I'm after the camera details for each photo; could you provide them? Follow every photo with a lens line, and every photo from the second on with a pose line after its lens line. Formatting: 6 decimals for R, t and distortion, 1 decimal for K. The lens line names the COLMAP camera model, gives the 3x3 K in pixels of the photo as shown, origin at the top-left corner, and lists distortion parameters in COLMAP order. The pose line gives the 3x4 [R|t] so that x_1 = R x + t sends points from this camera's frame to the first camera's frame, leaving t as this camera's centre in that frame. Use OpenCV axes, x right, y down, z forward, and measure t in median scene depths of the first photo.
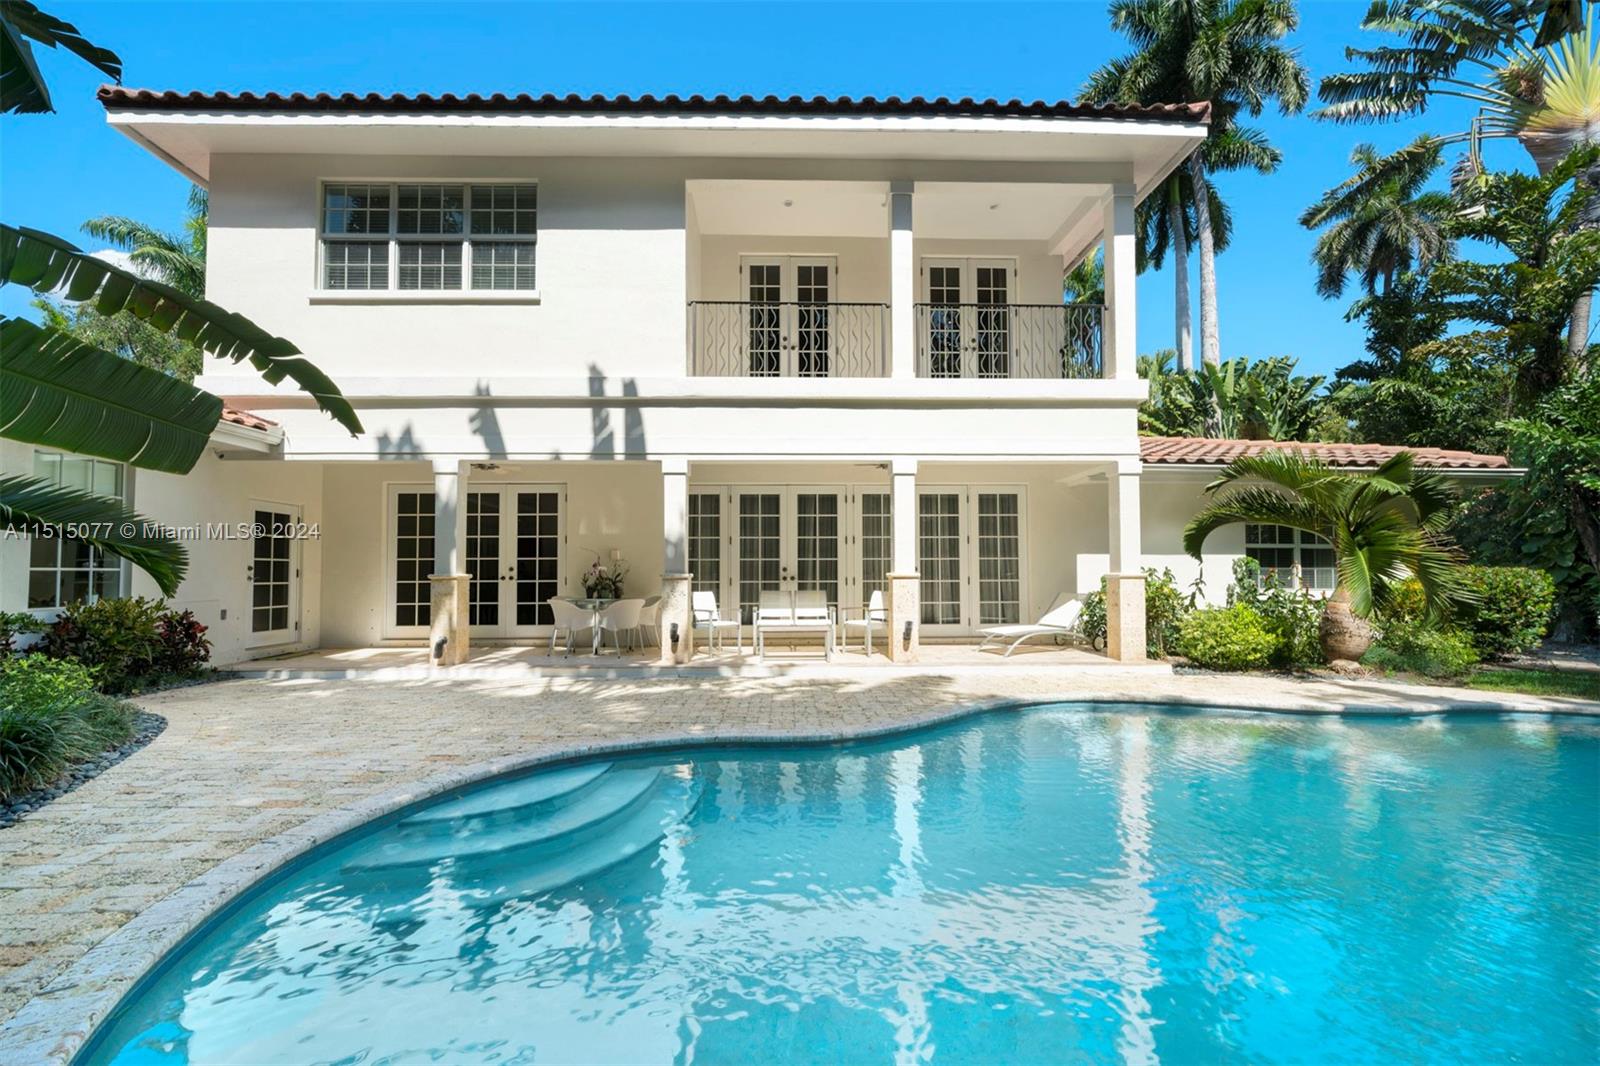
lens RADIAL K [[648.9, 0, 797.4], [0, 648.9, 557.5], [0, 0, 1]] dist [-0.000781, -0.000238]
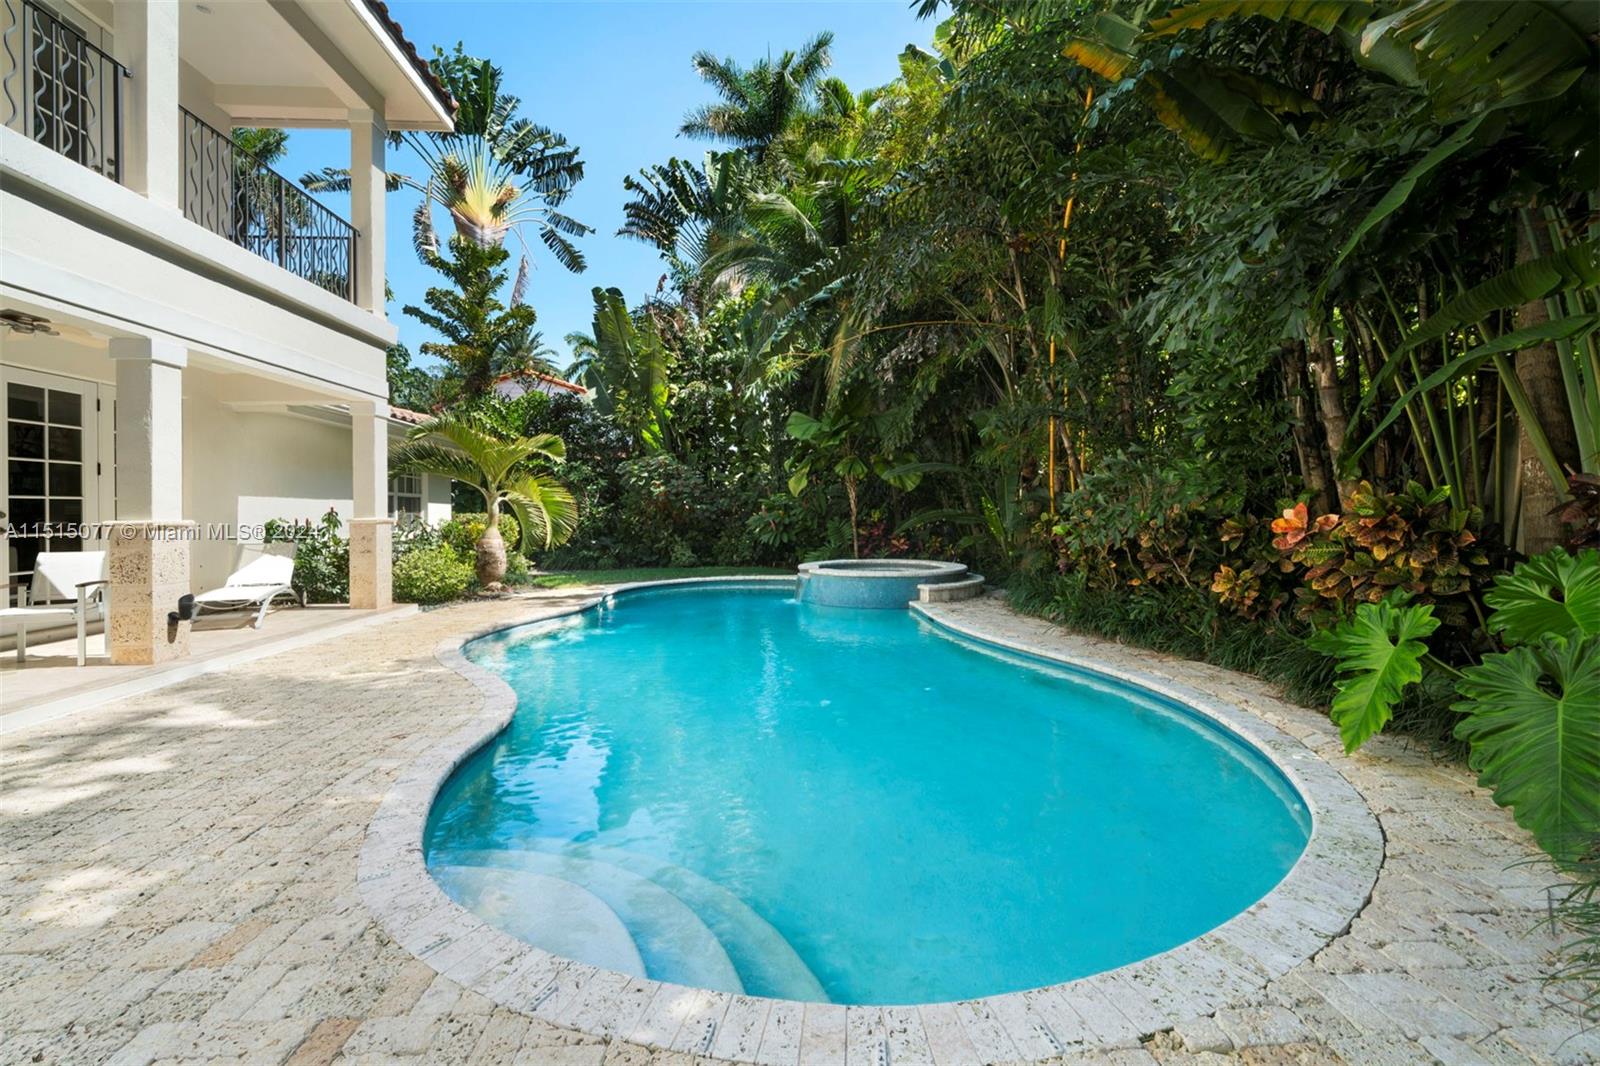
lens RADIAL K [[650.1, 0, 800.8], [0, 650.1, 508.8], [0, 0, 1]] dist [-0.000692, -0.000057]
pose [[-0.046142, 0.008084, 0.998902, -0.491142], [-0.015451, 0.999842, -0.008806, 0.009159], [-0.998815, -0.015841, -0.046010, 0.409661]]
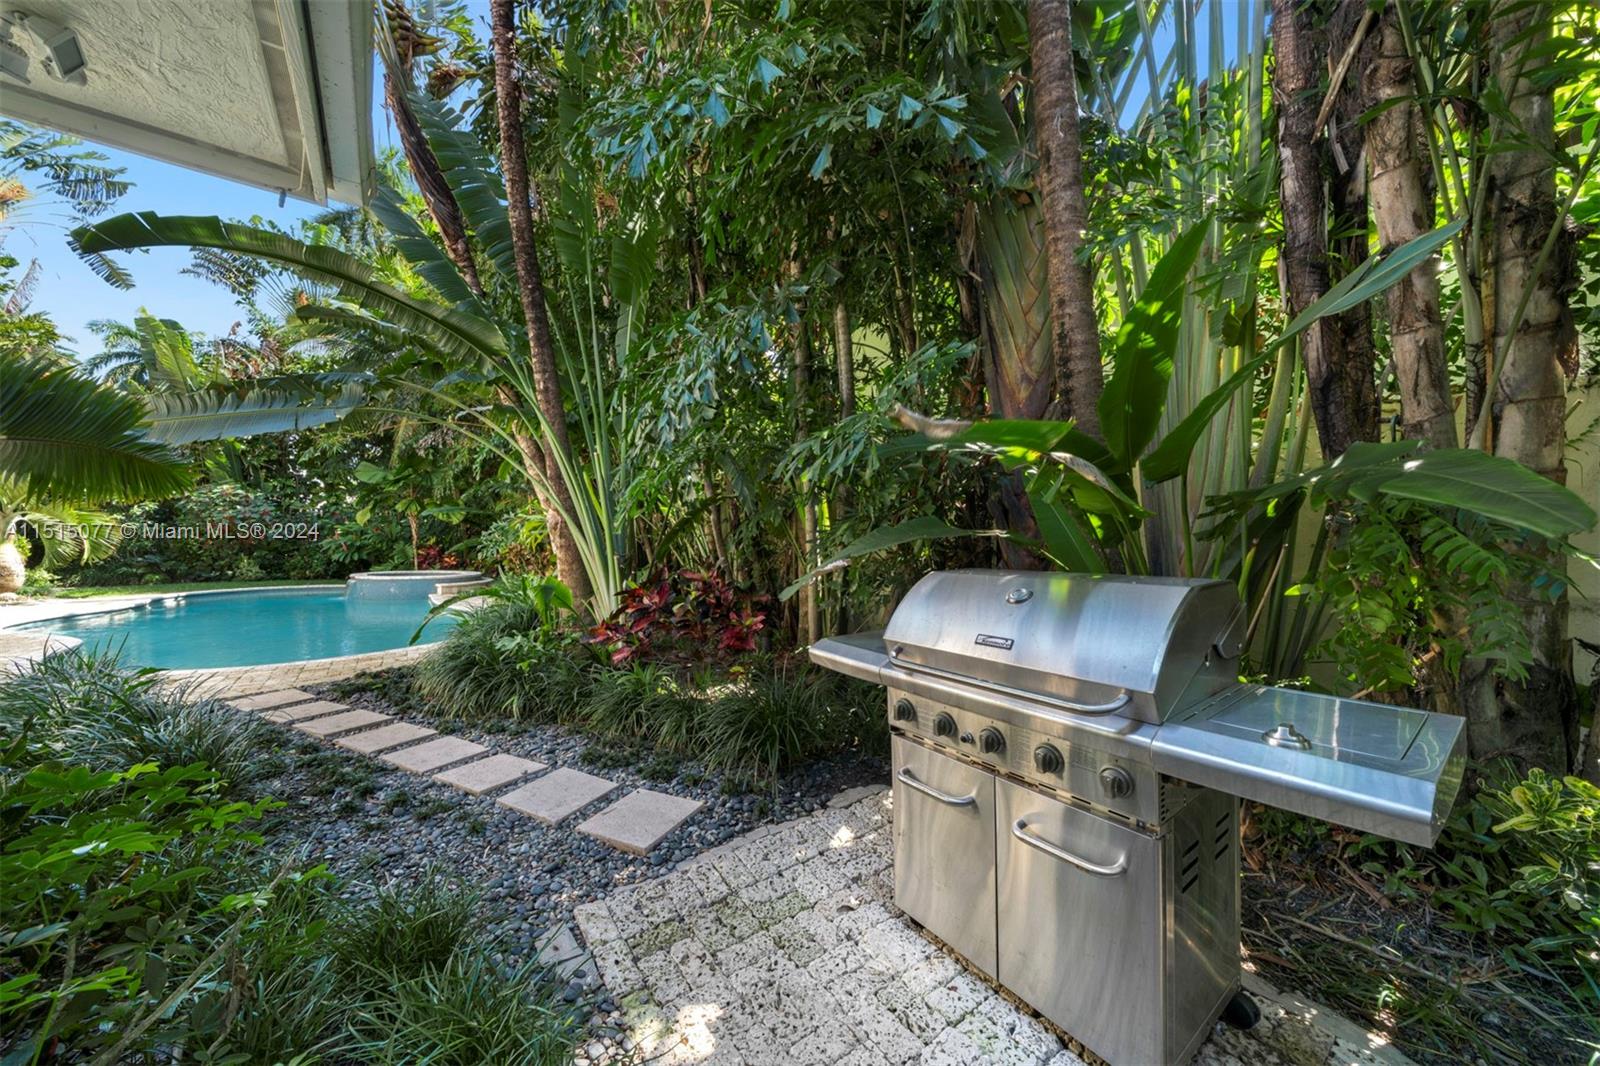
lens RADIAL K [[561.1, 0, 800.0], [0, 561.1, 533.0], [0, 0, 1]] dist [0.001006, 0.000275]
pose [[-0.574370, 0.006397, 0.818571, -1.120712], [-0.030418, 0.999112, -0.029152, 0.002380], [-0.818031, -0.041644, -0.573665, 0.258704]]
